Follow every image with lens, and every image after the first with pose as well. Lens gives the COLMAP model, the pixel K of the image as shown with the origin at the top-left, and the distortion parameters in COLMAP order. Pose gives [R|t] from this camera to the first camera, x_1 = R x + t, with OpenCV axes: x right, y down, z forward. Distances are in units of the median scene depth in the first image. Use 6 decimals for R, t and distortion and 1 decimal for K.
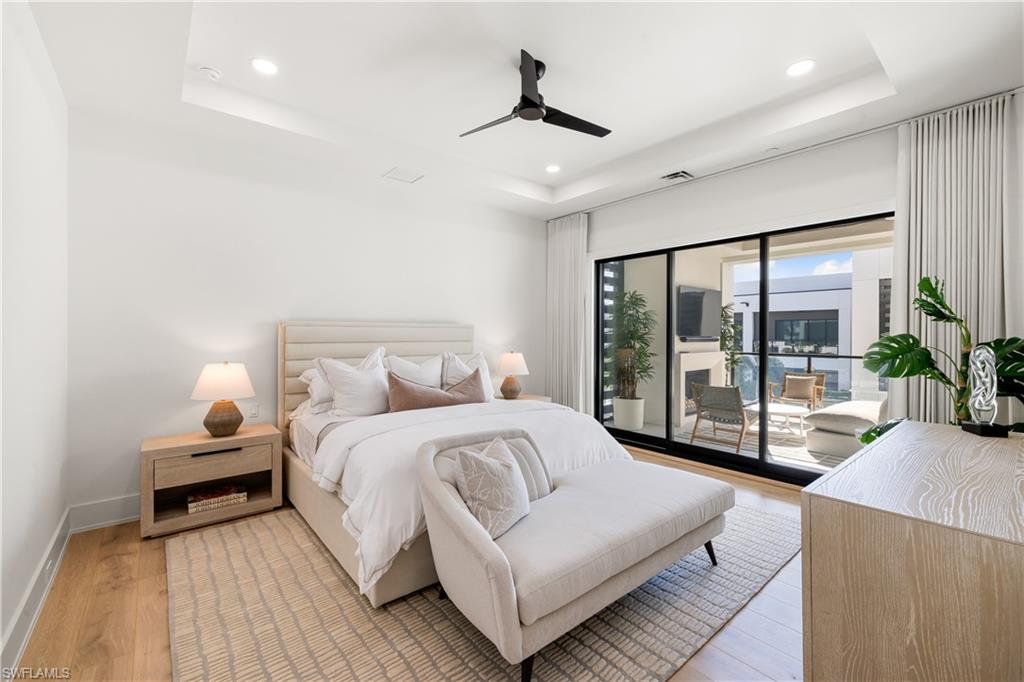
lens RADIAL K [[428.4, 0, 511.9], [0, 428.4, 341.2], [0, 0, 1]] dist [0.000108, 0.000522]
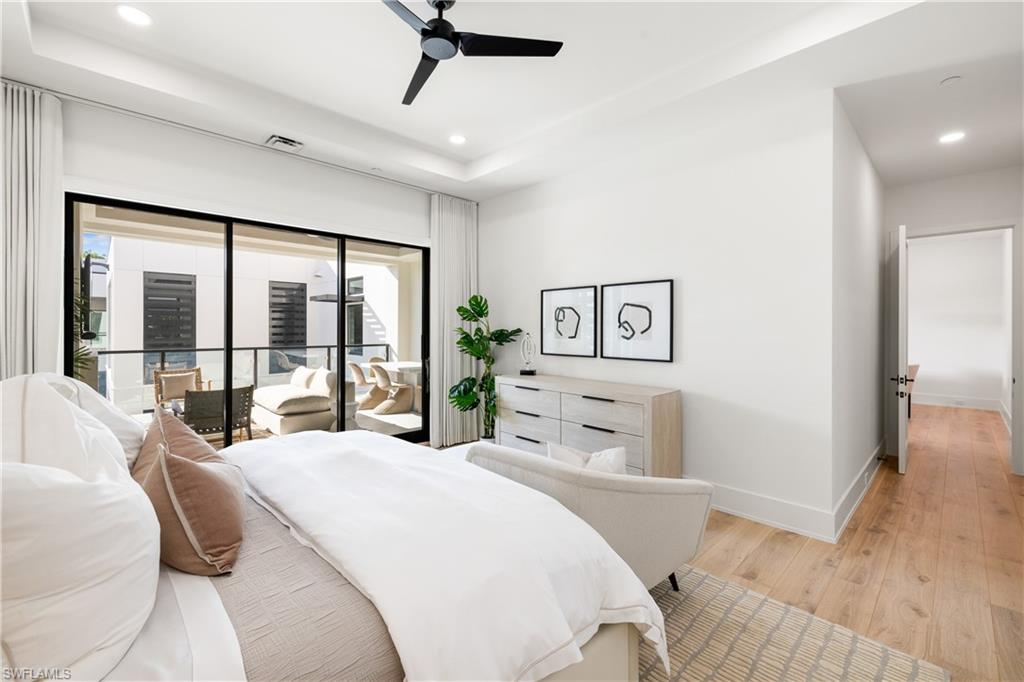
lens RADIAL K [[428.4, 0, 508.9], [0, 428.4, 345.6], [0, 0, 1]] dist [0.000108, 0.000522]
pose [[-0.071354, -0.043945, 0.996483, -0.510971], [0.016606, 0.998838, 0.045238, -0.013456], [-0.997313, 0.019775, -0.070541, 0.623916]]
